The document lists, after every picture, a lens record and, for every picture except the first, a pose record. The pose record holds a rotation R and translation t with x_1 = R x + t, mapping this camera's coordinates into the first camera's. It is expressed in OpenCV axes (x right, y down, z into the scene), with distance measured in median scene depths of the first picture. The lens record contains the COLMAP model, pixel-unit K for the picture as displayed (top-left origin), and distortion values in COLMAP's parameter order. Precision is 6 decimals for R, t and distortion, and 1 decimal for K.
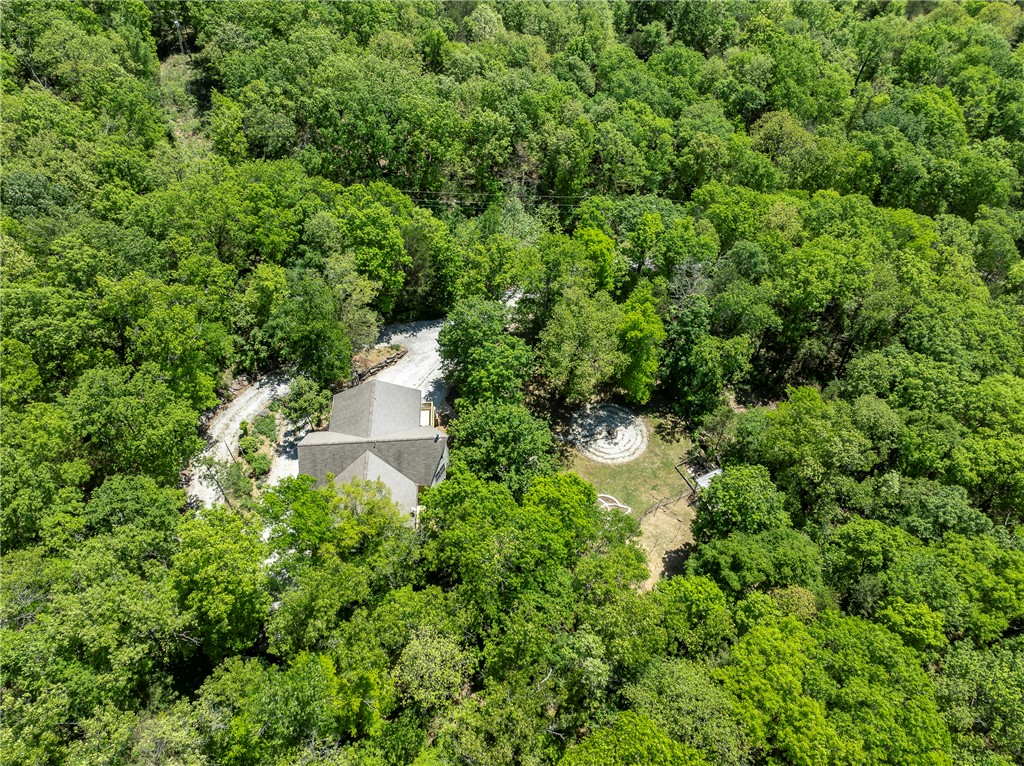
lens RADIAL K [[712.8, 0, 515.9], [0, 712.8, 382.9], [0, 0, 1]] dist [-0.027727, 0.014445]
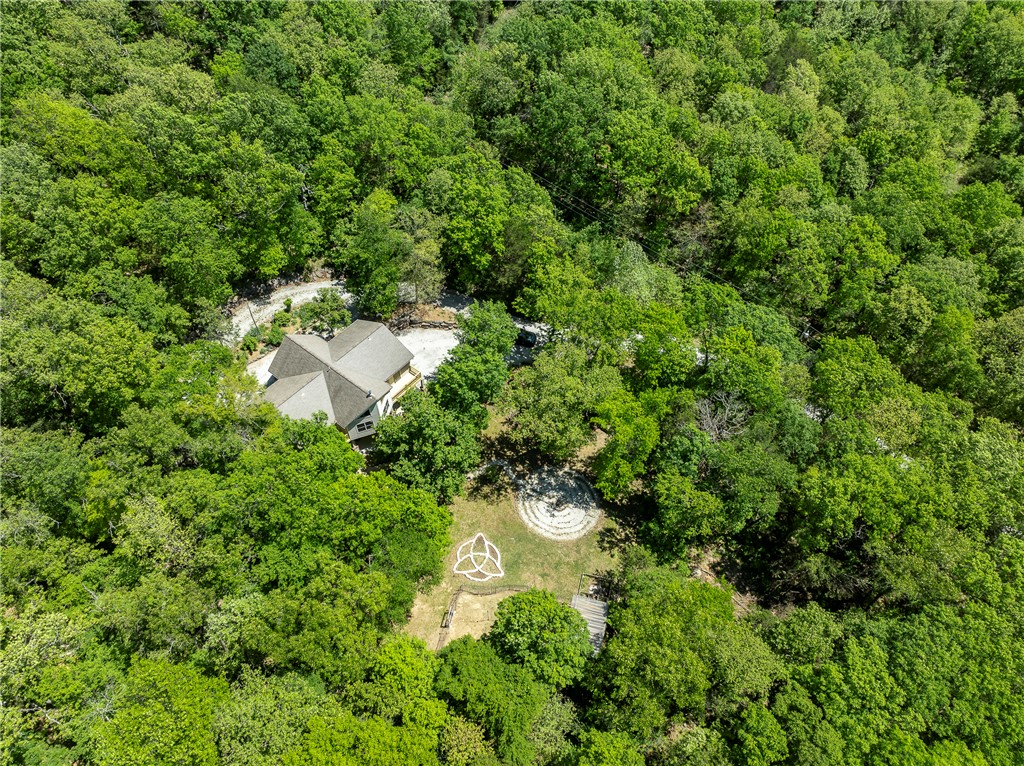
lens RADIAL K [[712.8, 0, 519.0], [0, 712.8, 378.9], [0, 0, 1]] dist [-0.027727, 0.014445]
pose [[0.746237, 0.522449, -0.412526, 0.395111], [-0.525182, 0.842851, 0.117415, -0.150864], [0.409041, 0.129032, 0.903347, 0.110281]]
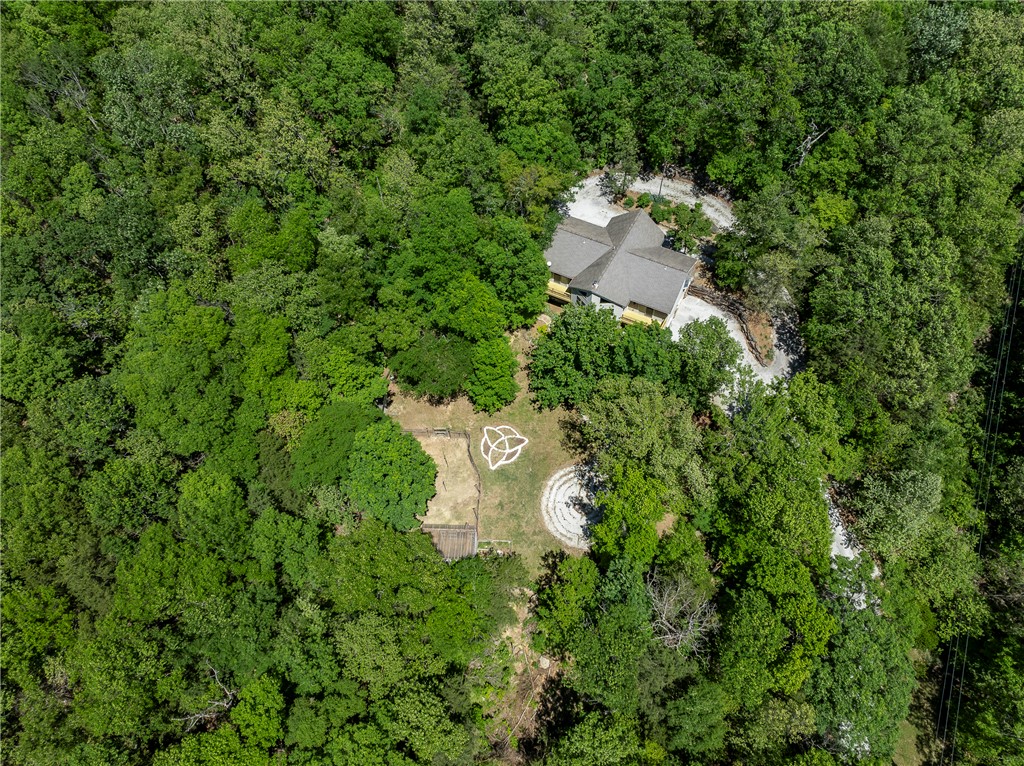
lens RADIAL K [[712.8, 0, 520.0], [0, 712.8, 376.4], [0, 0, 1]] dist [-0.027727, 0.014445]
pose [[-0.502874, 0.723511, -0.472916, 0.479413], [-0.649854, 0.044282, 0.758768, -0.567634], [0.569919, 0.688891, 0.447908, 0.441659]]
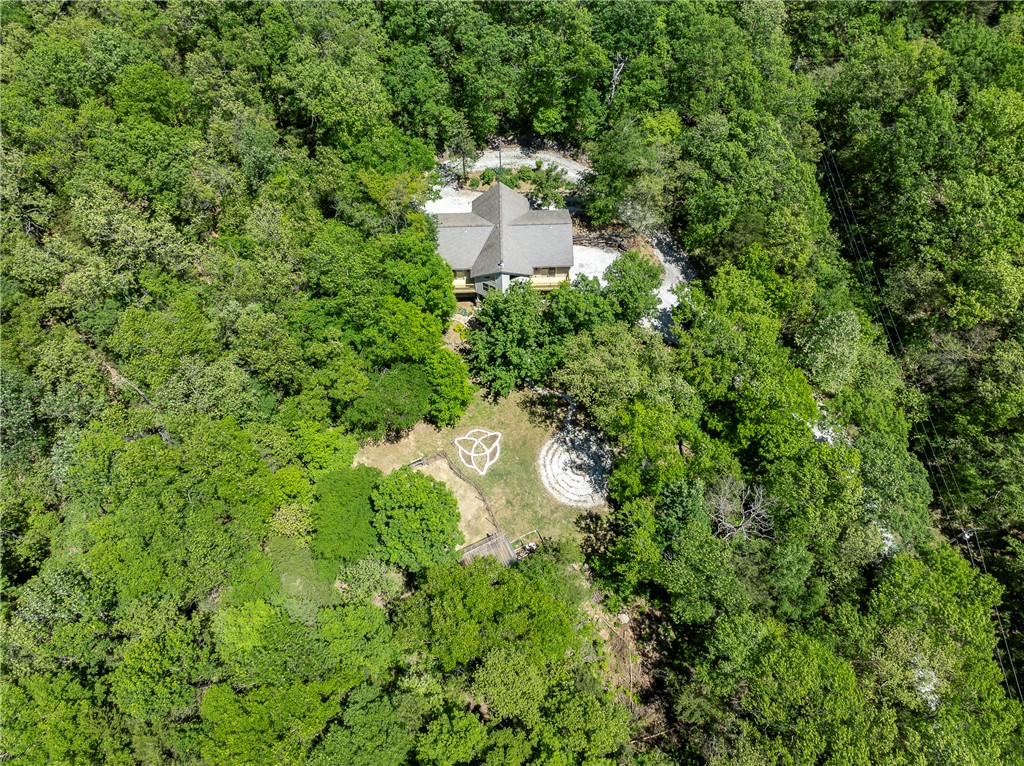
lens RADIAL K [[712.8, 0, 515.6], [0, 712.8, 377.3], [0, 0, 1]] dist [-0.027727, 0.014445]
pose [[-0.022783, 0.837409, -0.546102, 0.541539], [-0.762093, 0.339000, 0.551627, -0.416092], [0.647066, 0.428748, 0.630460, 0.315019]]
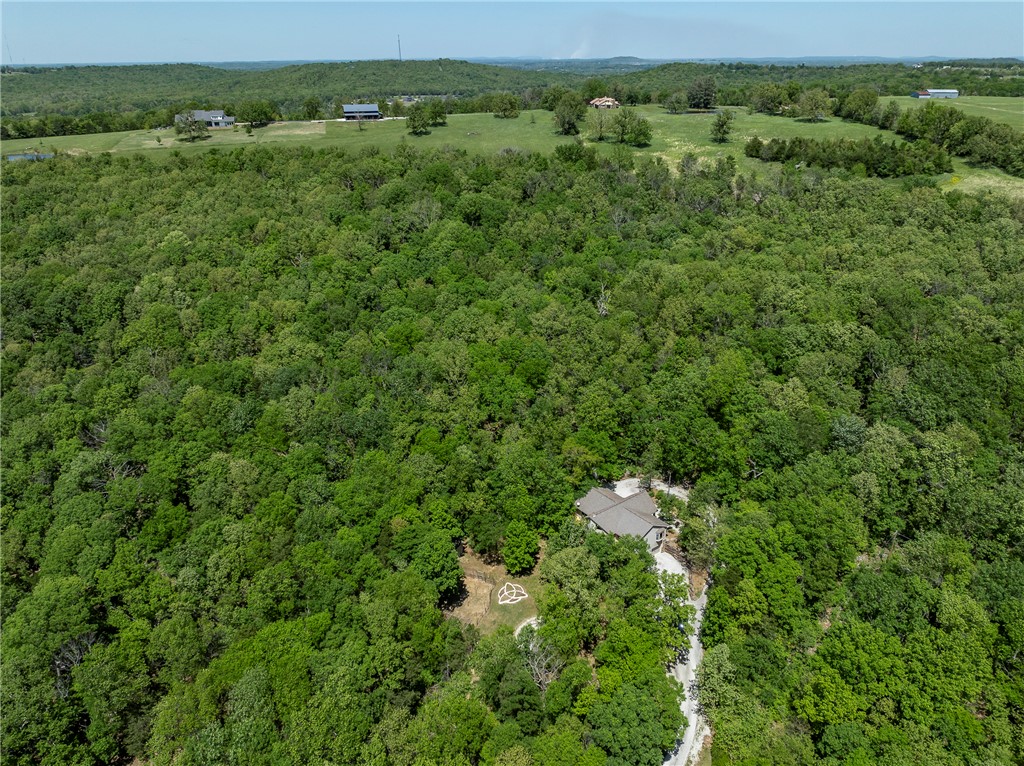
lens RADIAL K [[712.8, 0, 519.4], [0, 712.8, 392.1], [0, 0, 1]] dist [-0.027727, 0.014445]
pose [[-0.819241, 0.264140, -0.508993, 0.756450], [-0.426975, 0.311541, 0.848902, -1.262145], [0.382801, 0.912783, -0.142446, 0.741814]]
